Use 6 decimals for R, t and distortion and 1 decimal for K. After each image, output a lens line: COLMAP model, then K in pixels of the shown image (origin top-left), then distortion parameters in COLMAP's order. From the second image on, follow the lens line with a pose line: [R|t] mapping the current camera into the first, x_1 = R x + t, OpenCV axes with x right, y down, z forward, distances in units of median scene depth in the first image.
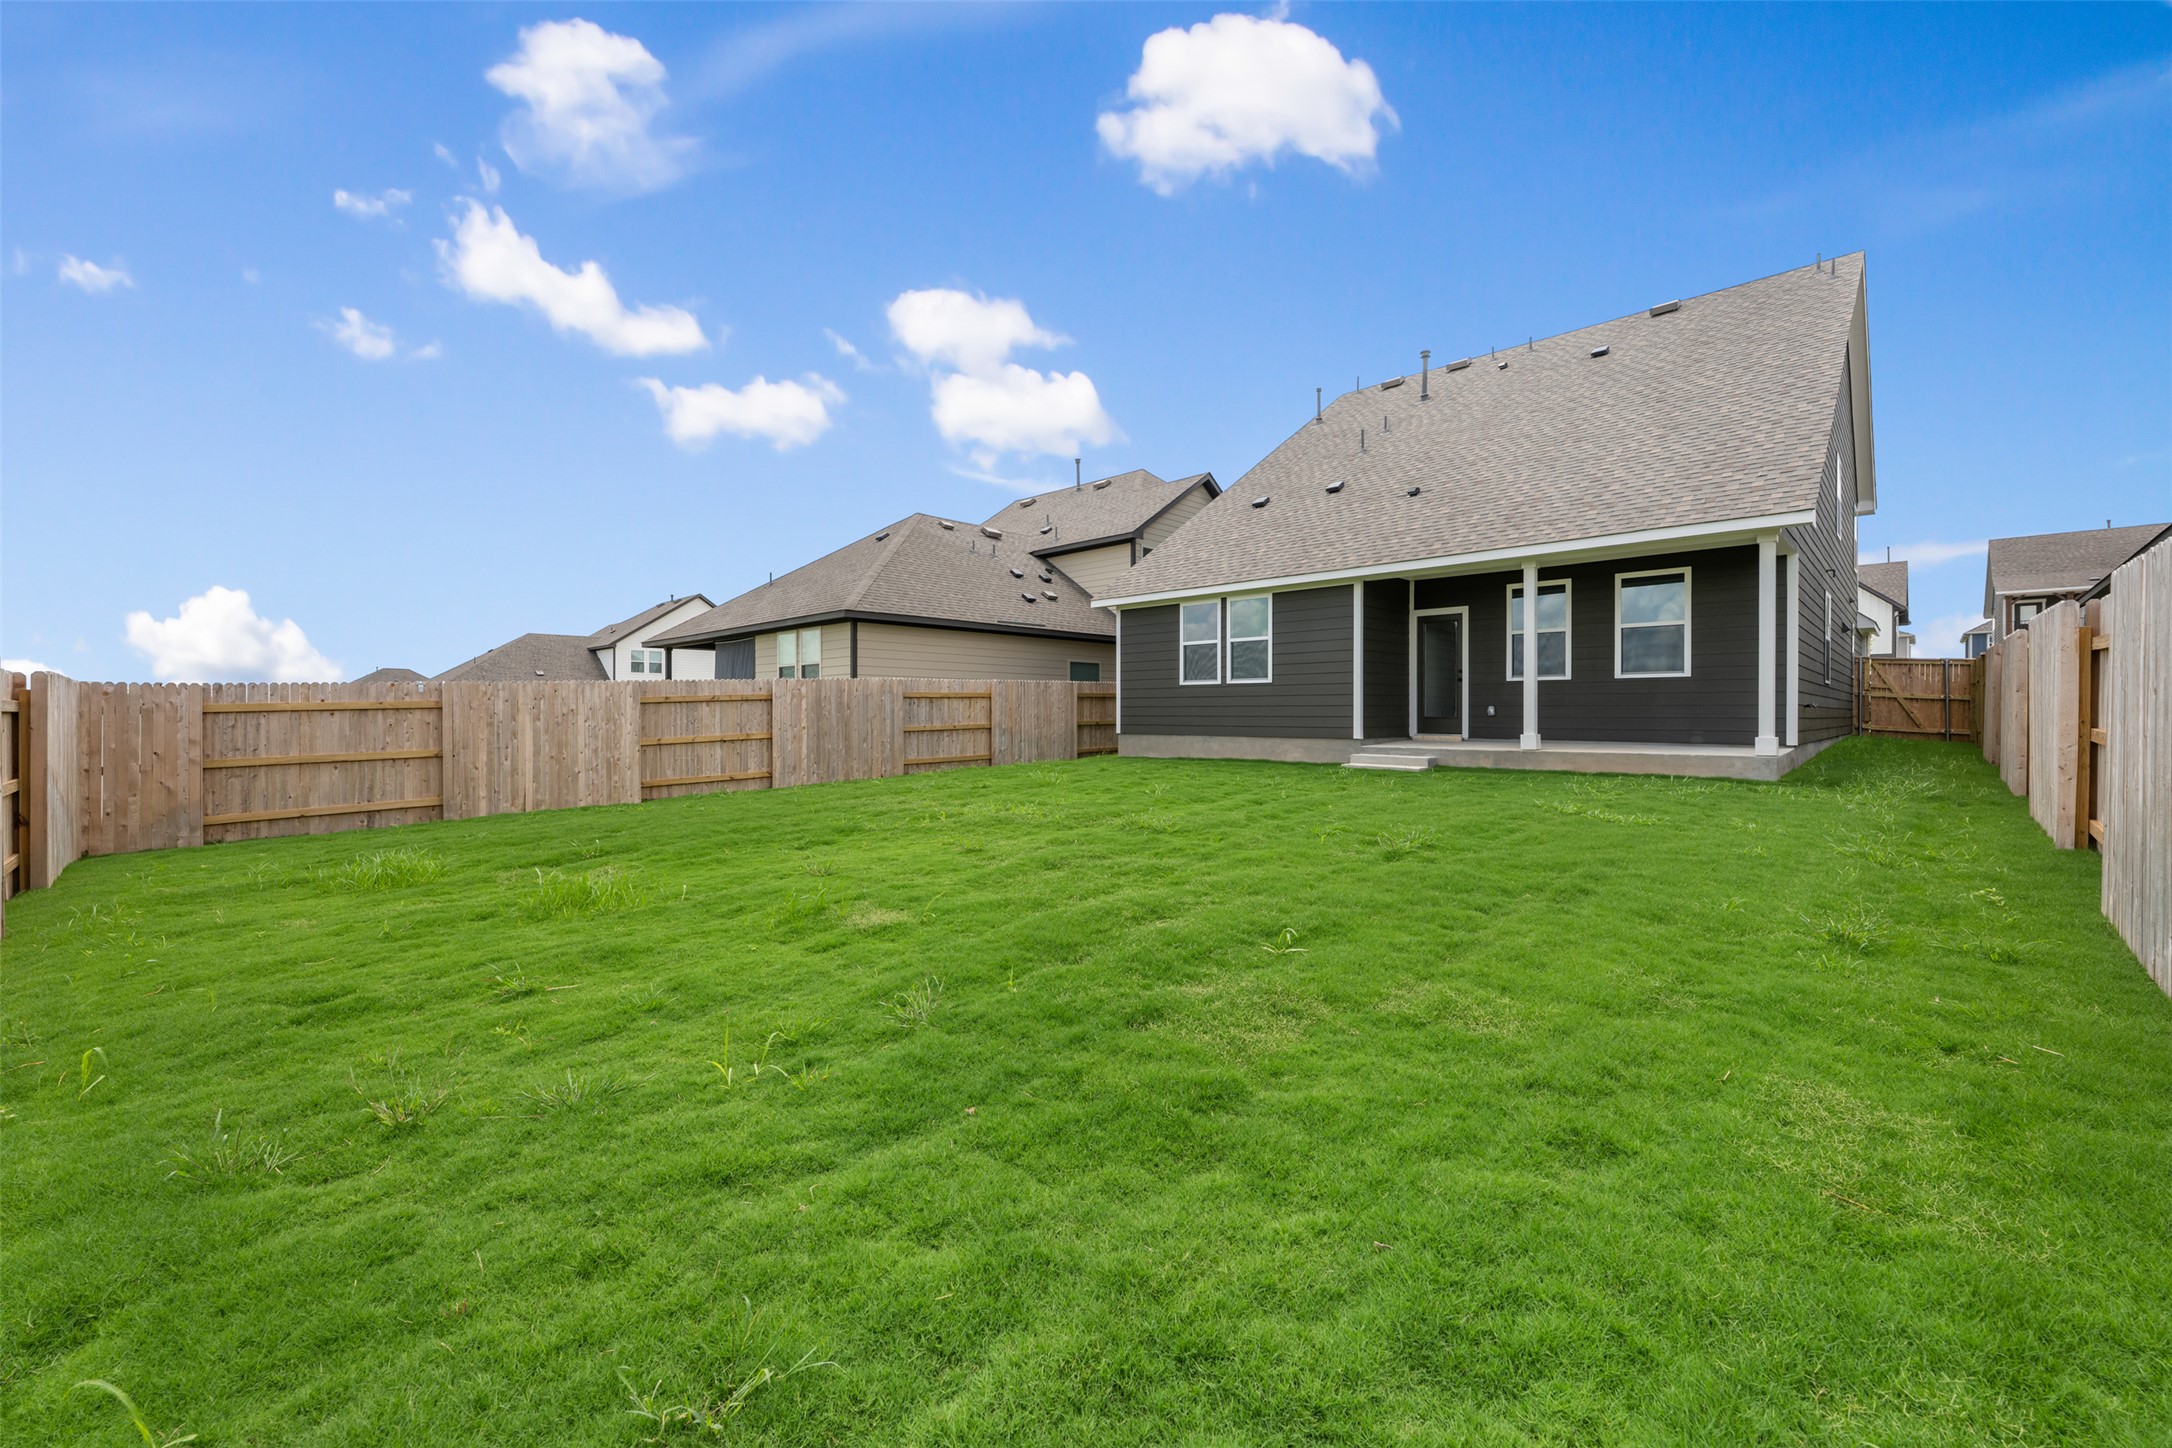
lens RADIAL K [[860.4, 0, 1086.0], [0, 860.4, 724.0], [0, 0, 1]] dist [0.001758, 0.000035]
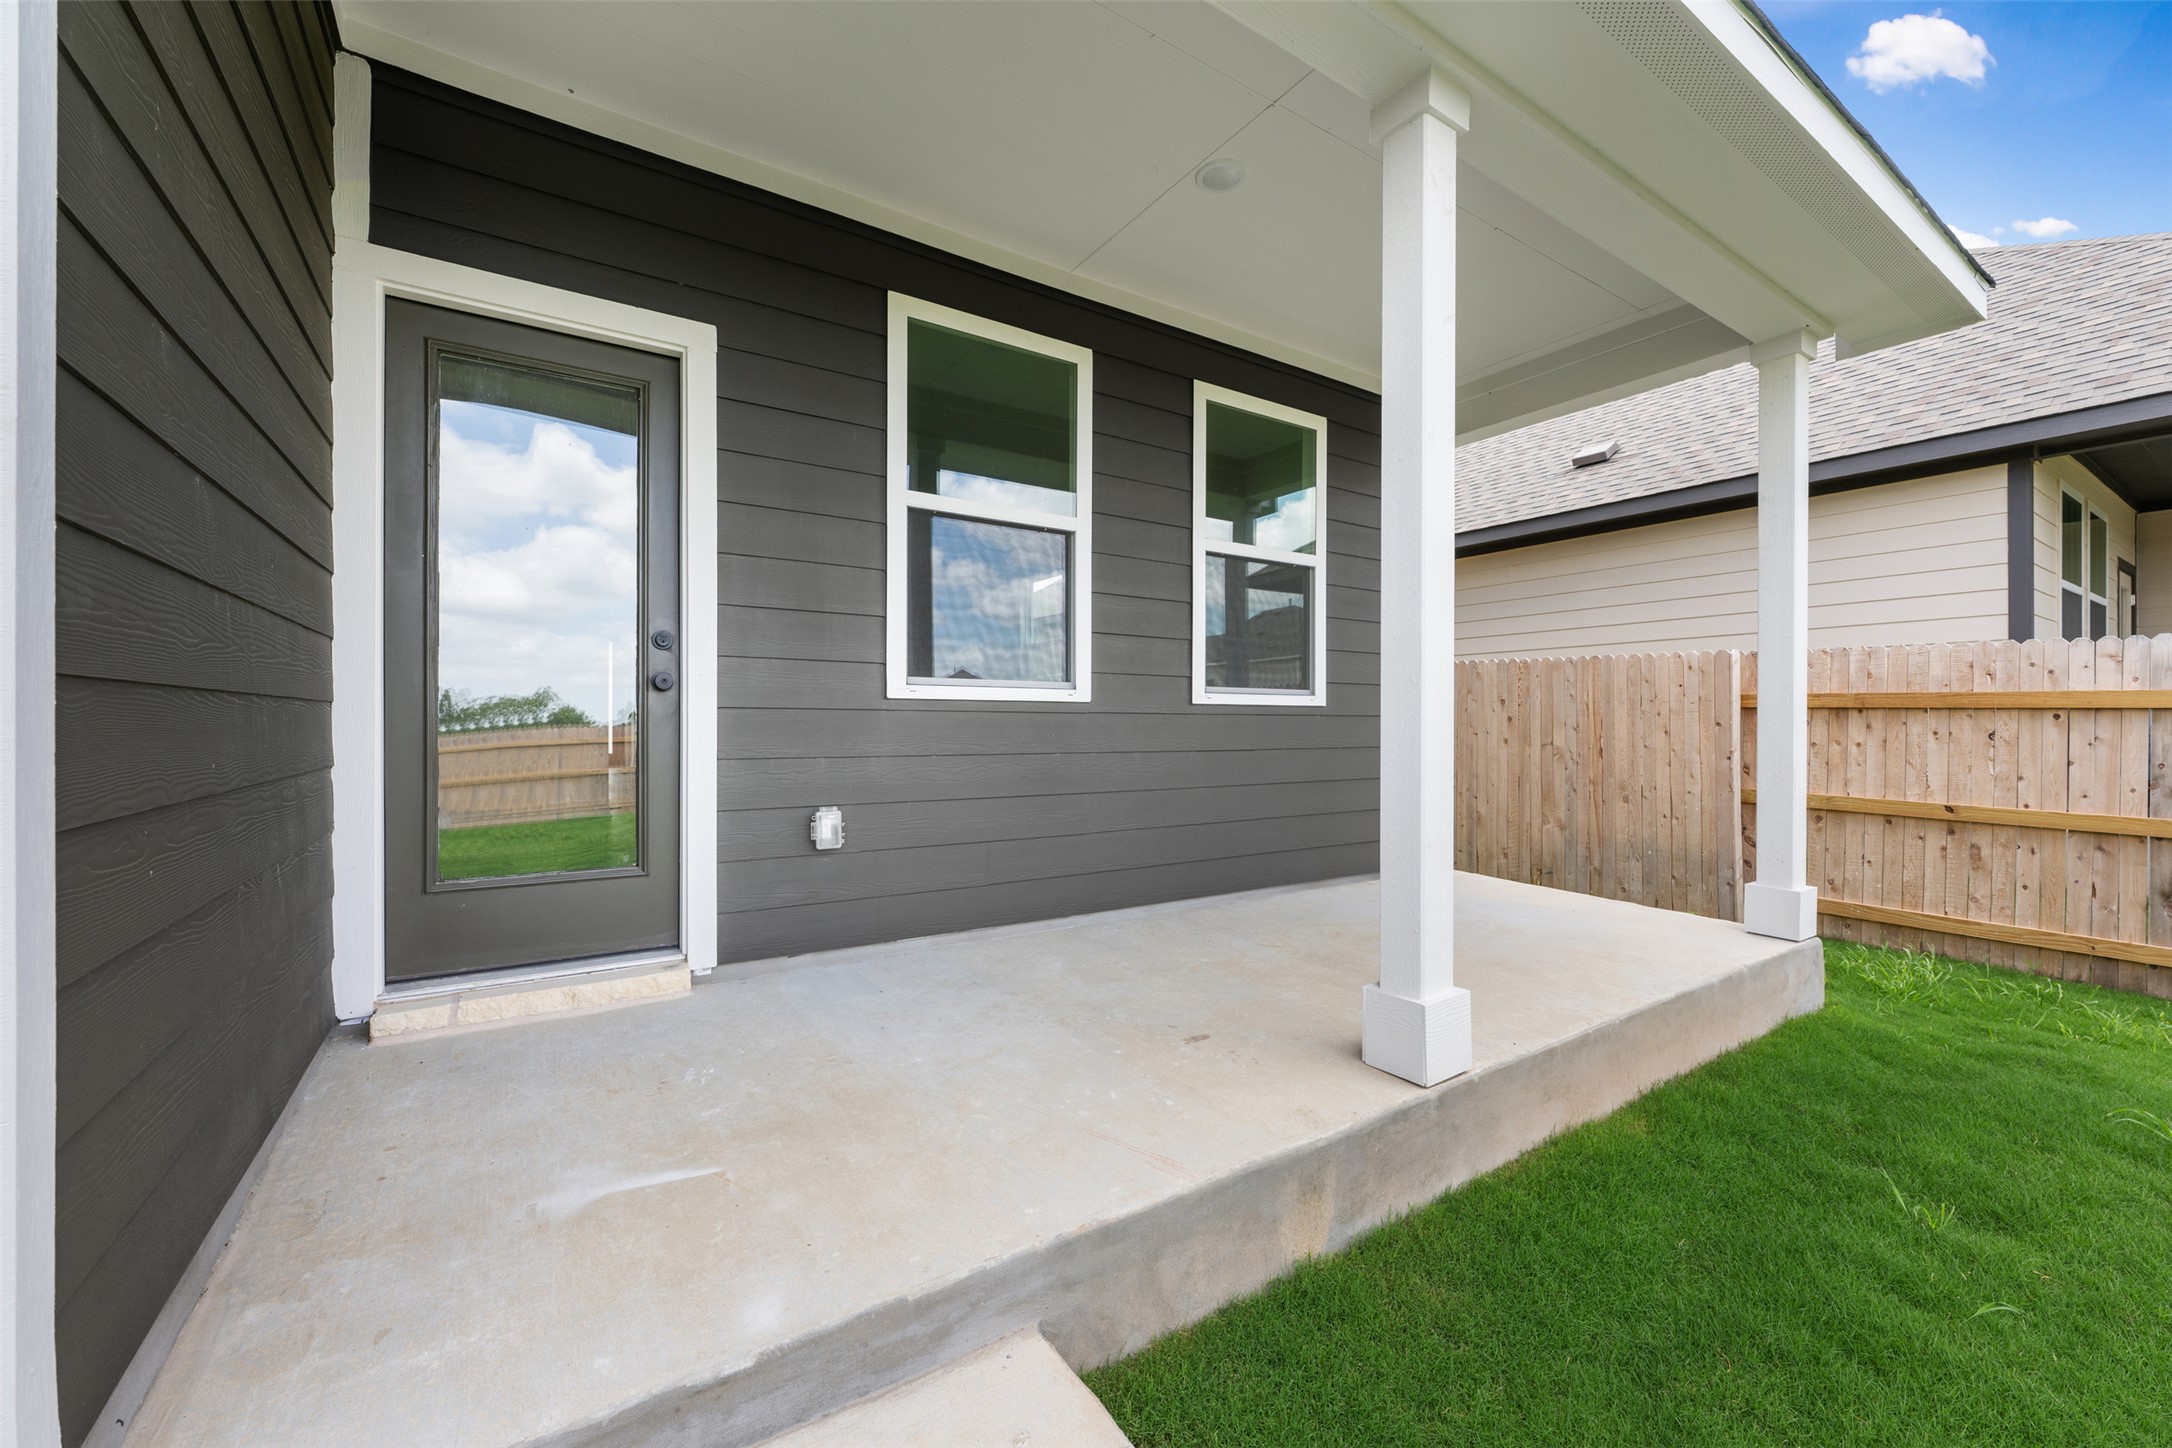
lens RADIAL K [[860.4, 0, 1086.0], [0, 860.4, 724.0], [0, 0, 1]] dist [0.001758, 0.000035]
pose [[0.214055, -0.000423, 0.976821, 0.244193], [0.011879, 0.999927, -0.002170, -0.038780], [-0.976749, 0.012069, 0.214045, 0.819314]]
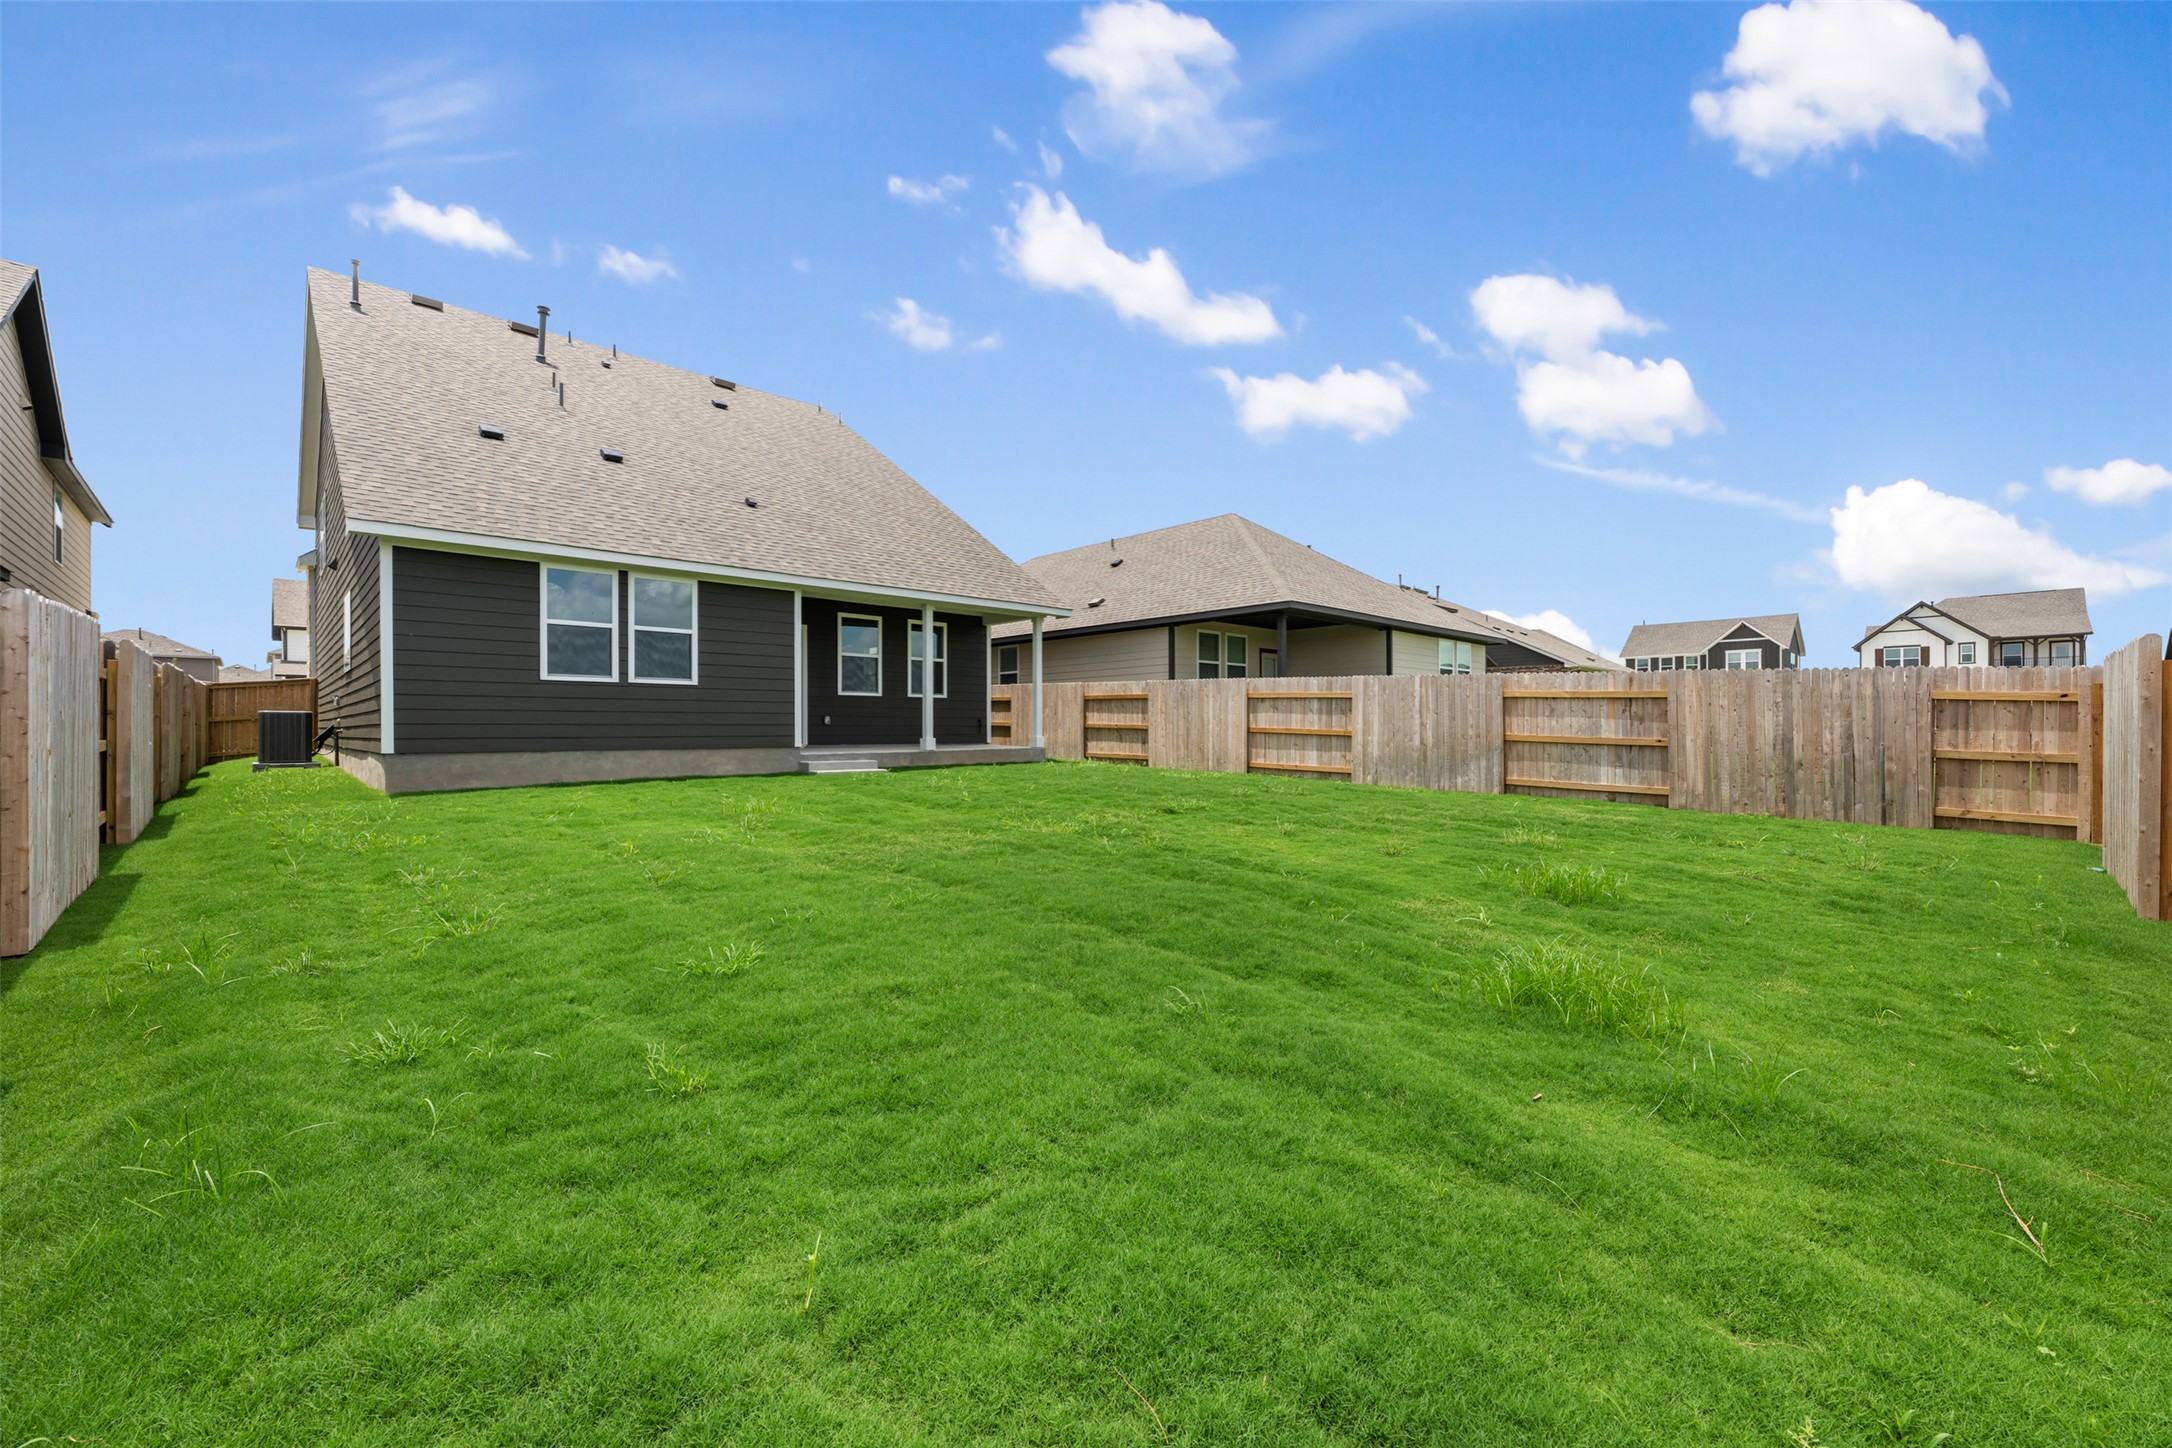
lens RADIAL K [[871.2, 0, 1086.0], [0, 871.2, 724.0], [0, 0, 1]] dist [0.001232, -0.000004]
pose [[0.038063, 0.007116, 0.999250, -0.621373], [0.015040, 0.999857, -0.007694, 0.003135], [-0.999162, 0.015322, 0.037950, 0.567312]]
